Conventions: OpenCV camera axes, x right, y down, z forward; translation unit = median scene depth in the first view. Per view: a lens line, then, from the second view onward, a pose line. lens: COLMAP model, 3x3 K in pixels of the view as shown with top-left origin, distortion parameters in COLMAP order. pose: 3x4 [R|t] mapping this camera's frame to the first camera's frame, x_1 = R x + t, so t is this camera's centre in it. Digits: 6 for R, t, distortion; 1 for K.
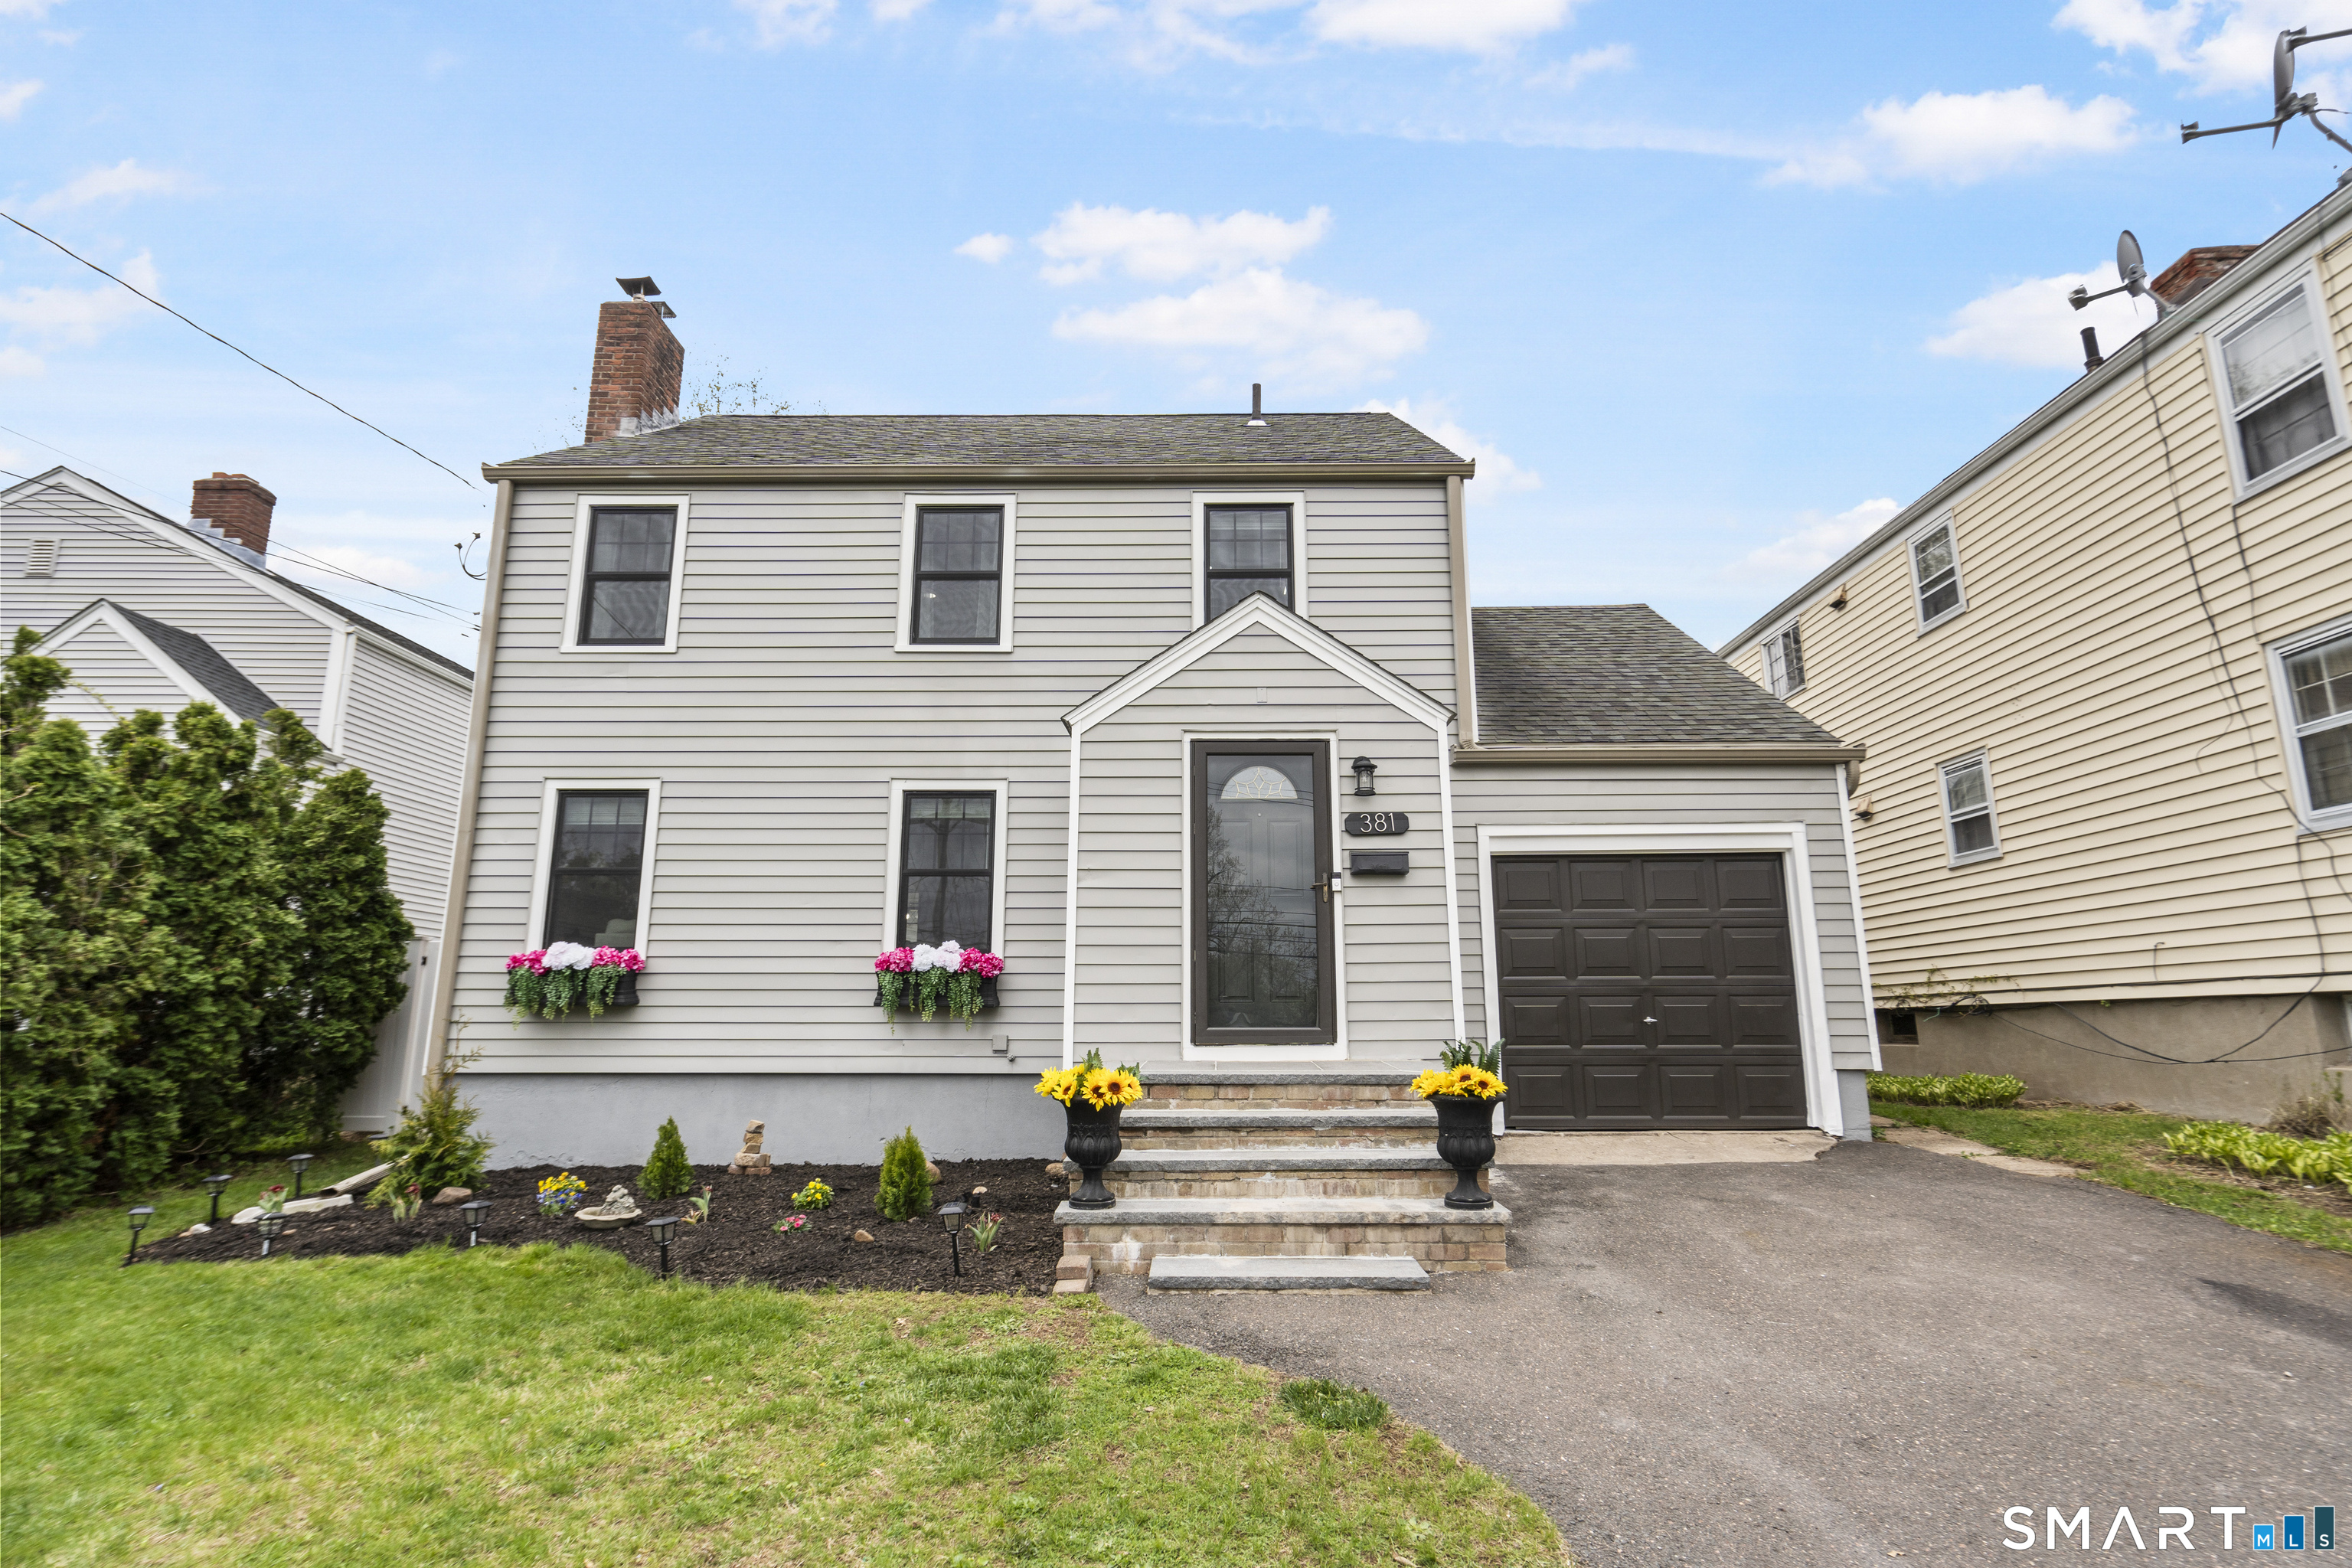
lens RADIAL K [[1194.3, 0, 1176.0], [0, 1194.3, 784.0], [0, 0, 1]] dist [-0.005893, 0.000080]
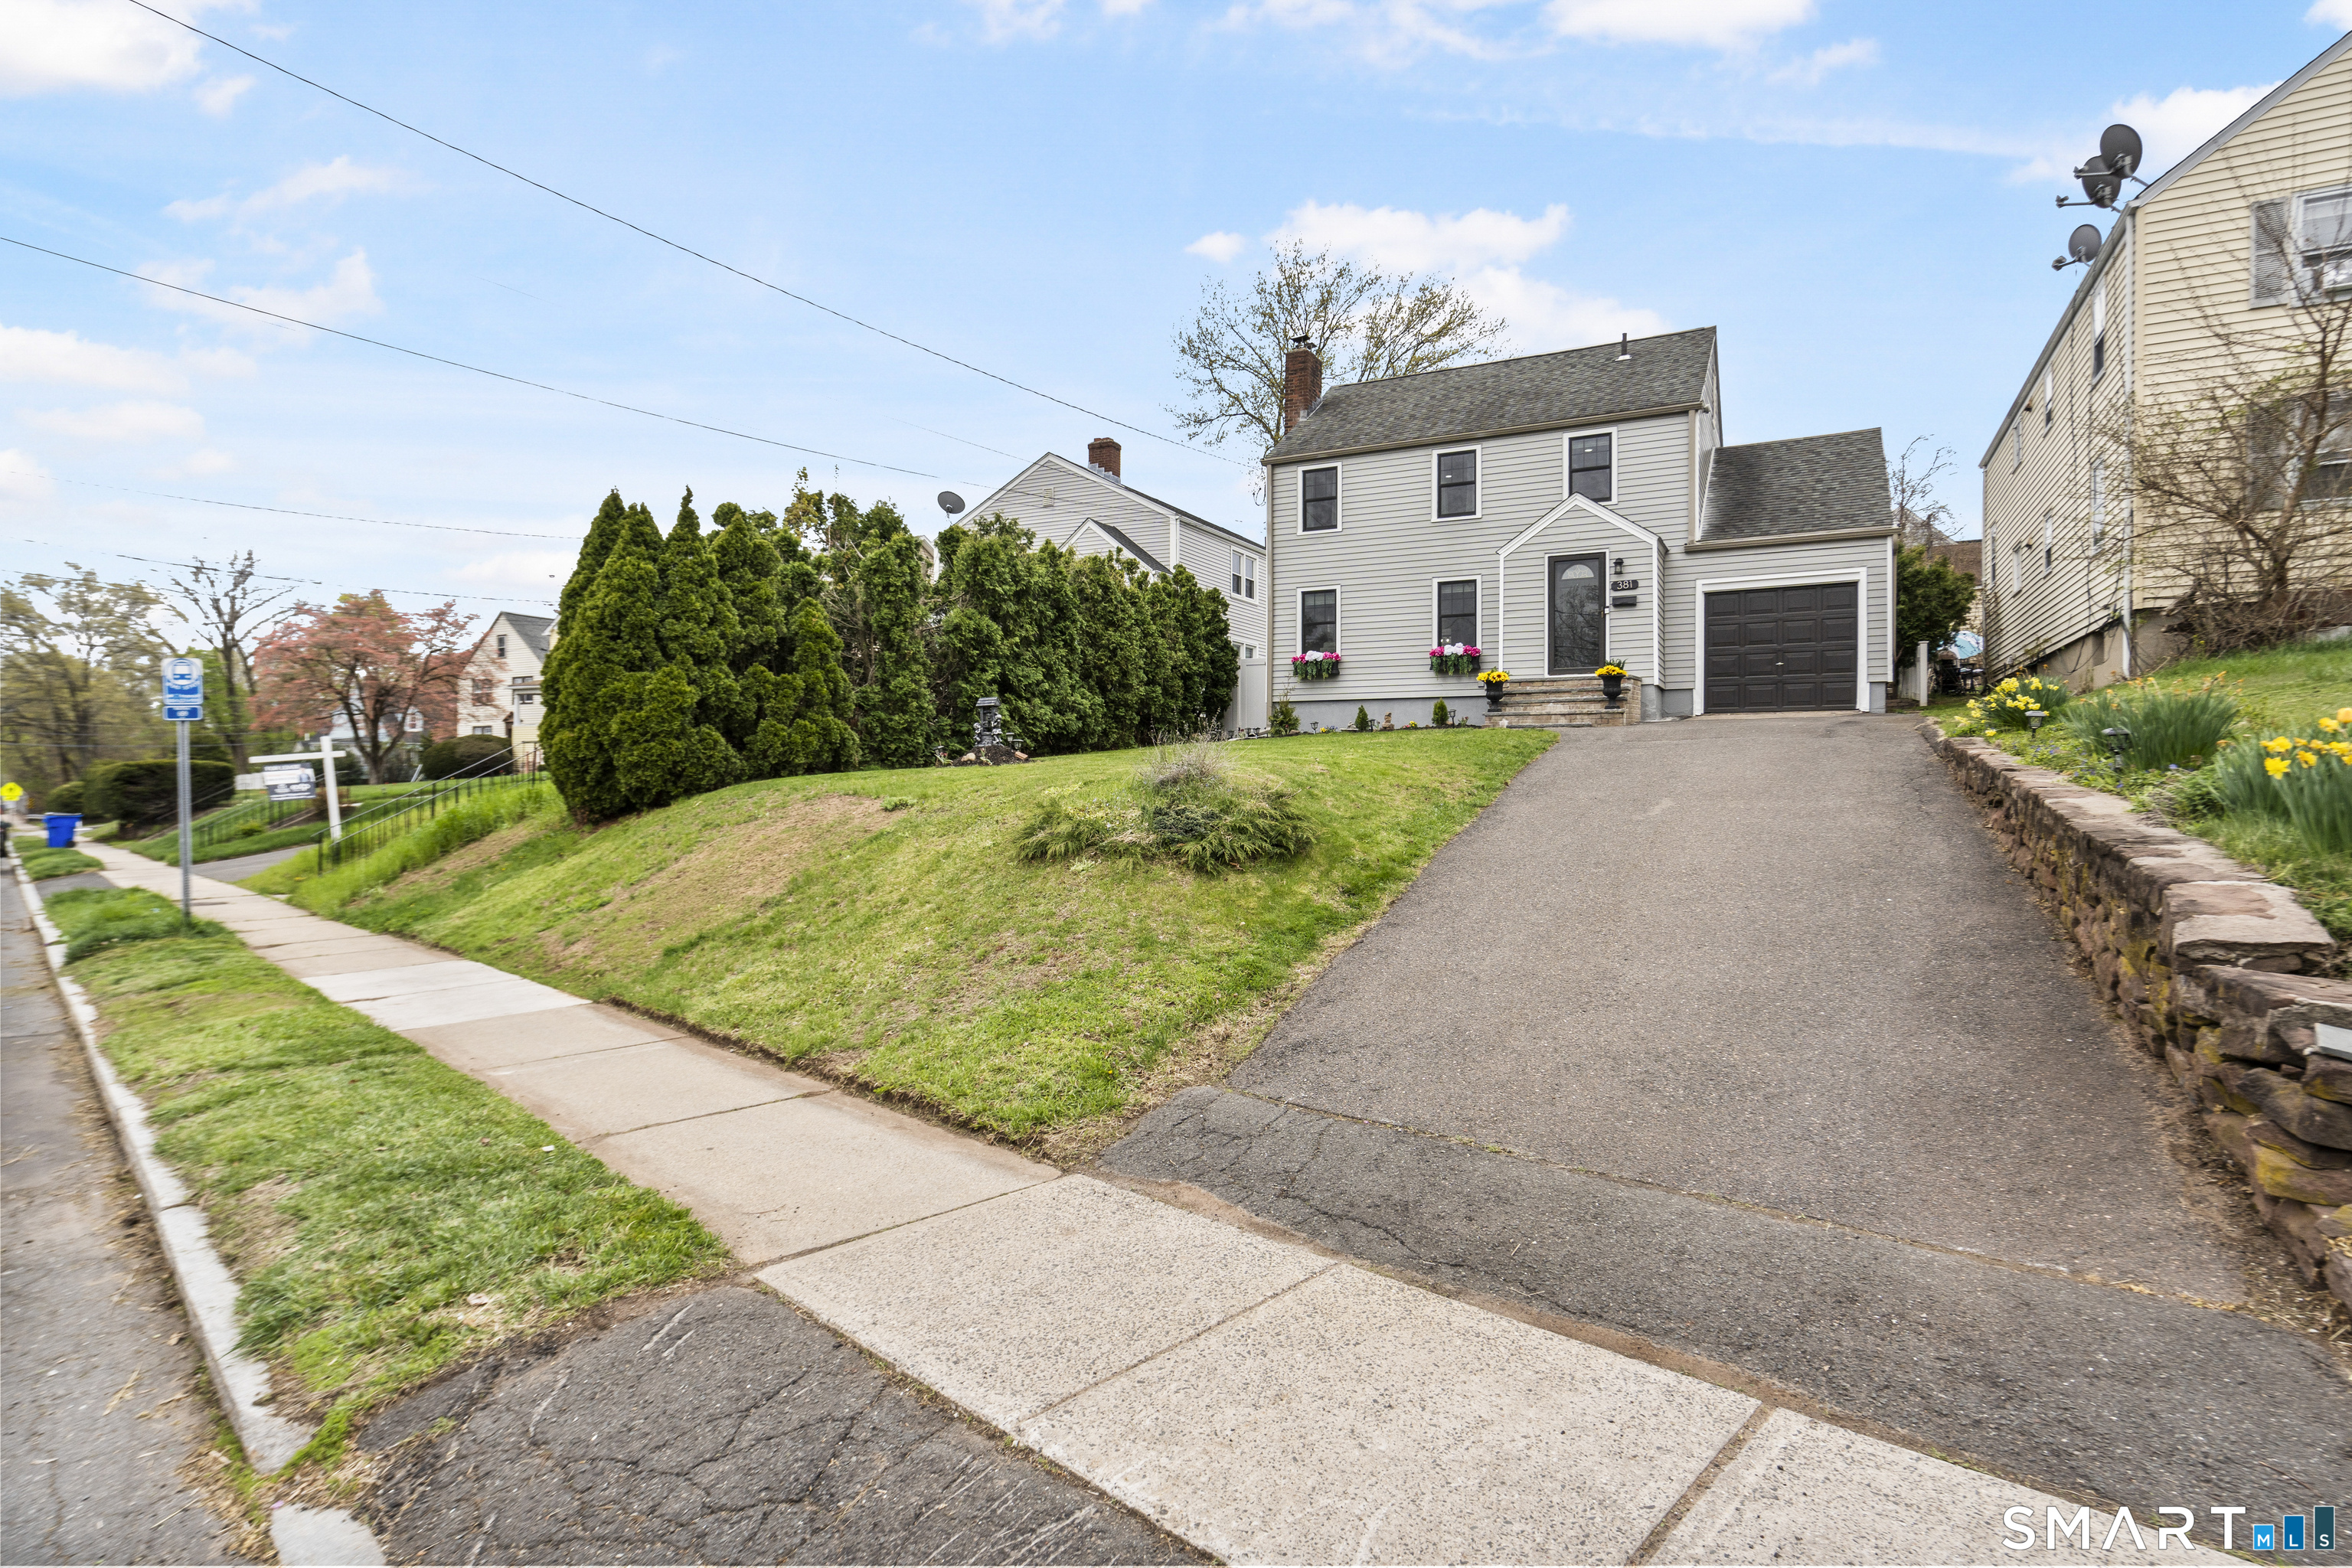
lens RADIAL K [[1194.3, 0, 1176.0], [0, 1194.3, 784.0], [0, 0, 1]] dist [-0.005893, 0.000080]
pose [[0.893459, 0.002368, -0.449138, 0.380397], [0.091755, 0.977935, 0.187680, -0.096534], [0.439672, -0.208895, 0.873528, -1.411710]]
